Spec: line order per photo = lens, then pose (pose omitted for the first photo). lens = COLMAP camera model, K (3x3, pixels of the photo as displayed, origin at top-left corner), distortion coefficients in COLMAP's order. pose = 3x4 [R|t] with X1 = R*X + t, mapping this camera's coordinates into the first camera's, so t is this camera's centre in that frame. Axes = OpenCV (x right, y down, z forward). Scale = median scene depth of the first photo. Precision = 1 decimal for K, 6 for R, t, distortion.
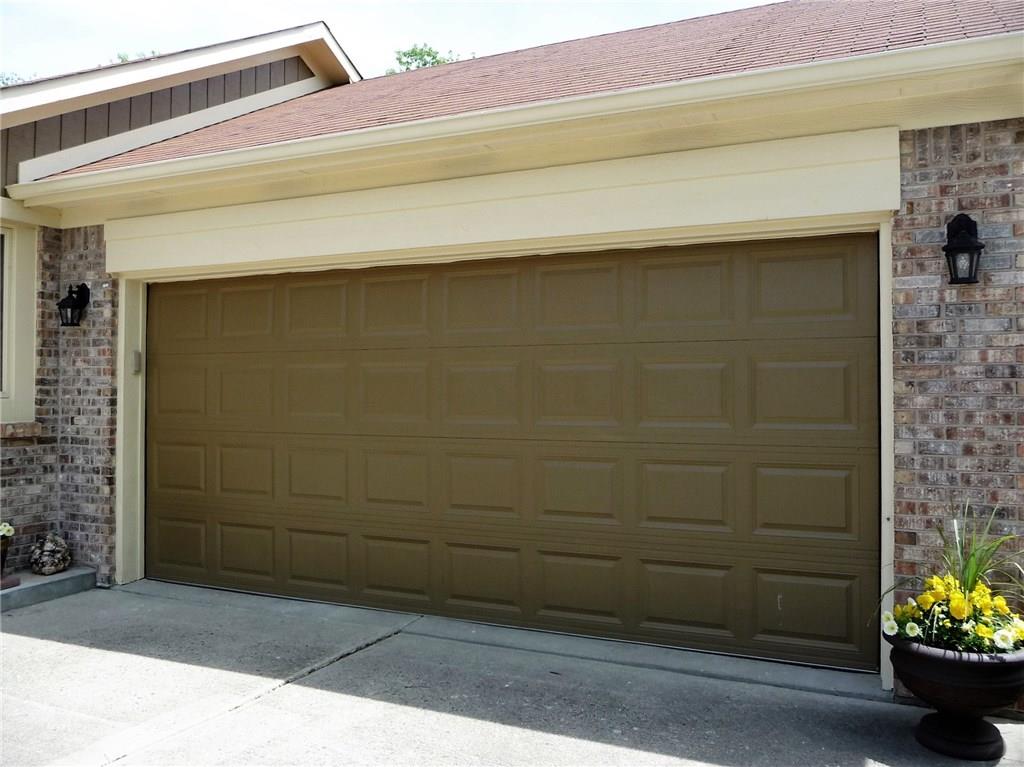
lens RADIAL K [[841.8, 0, 511.4], [0, 841.8, 383.8], [0, 0, 1]] dist [-0.049618, 0.046864]
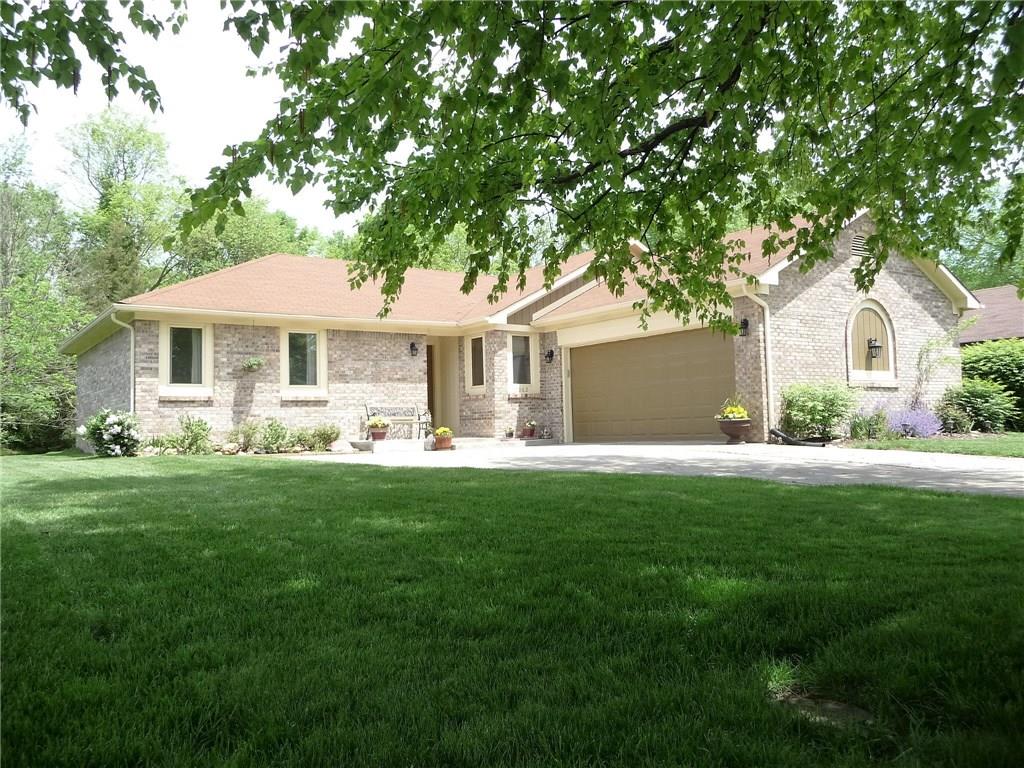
lens RADIAL K [[841.8, 0, 518.0], [0, 841.8, 381.4], [0, 0, 1]] dist [-0.049618, 0.046864]
pose [[0.863765, -0.056972, -0.500664, 0.988639], [0.037063, 0.998080, -0.049631, 0.158043], [0.502530, 0.024313, 0.864218, -1.862003]]
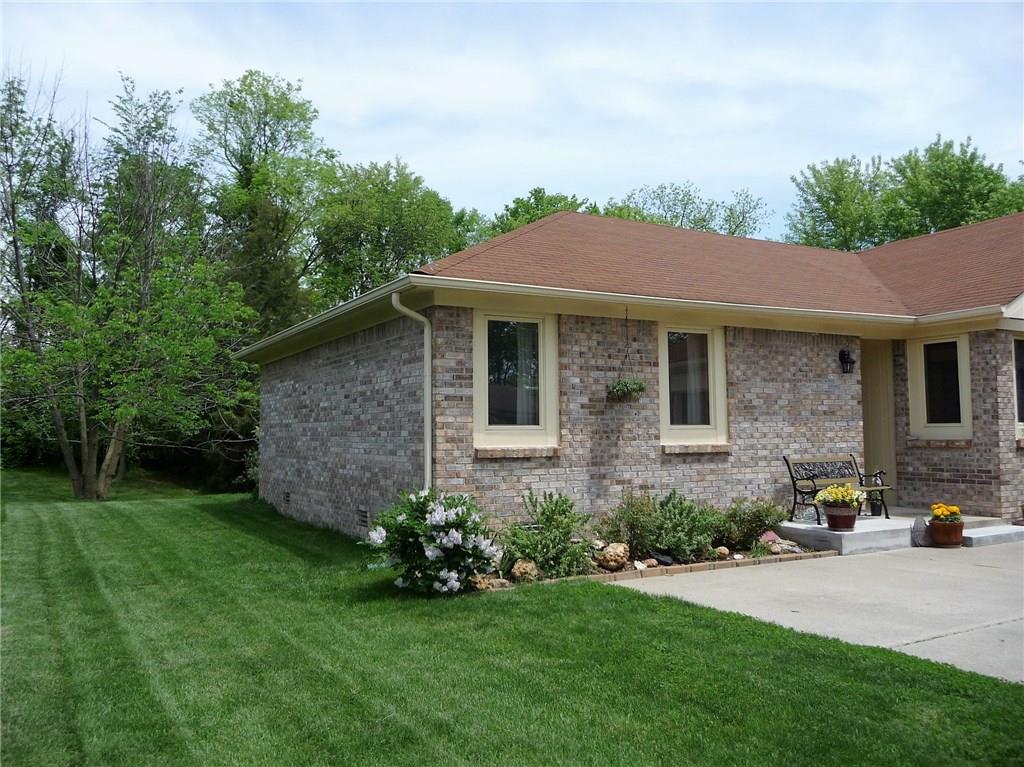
lens RADIAL K [[841.8, 0, 512.9], [0, 841.8, 379.6], [0, 0, 1]] dist [-0.049618, 0.046864]
pose [[0.805476, -0.050063, -0.590510, -0.491714], [0.021077, 0.998215, -0.055879, -0.013774], [0.592253, 0.032563, 0.805094, -1.222999]]
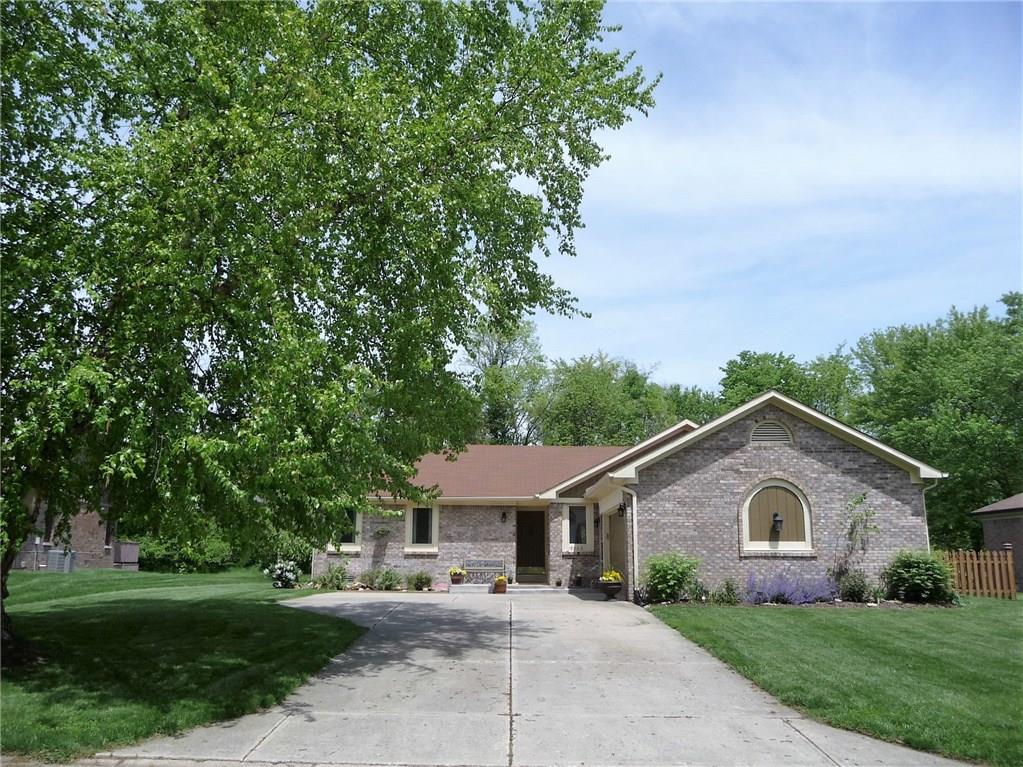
lens RADIAL K [[840.9, 0, 508.1], [0, 840.9, 385.0], [0, 0, 1]] dist [-0.049618, 0.046864]
pose [[0.430146, -0.190421, -0.882448, 3.123070], [0.008889, 0.978347, -0.206781, 0.092516], [0.902716, 0.081102, 0.422525, -1.165475]]
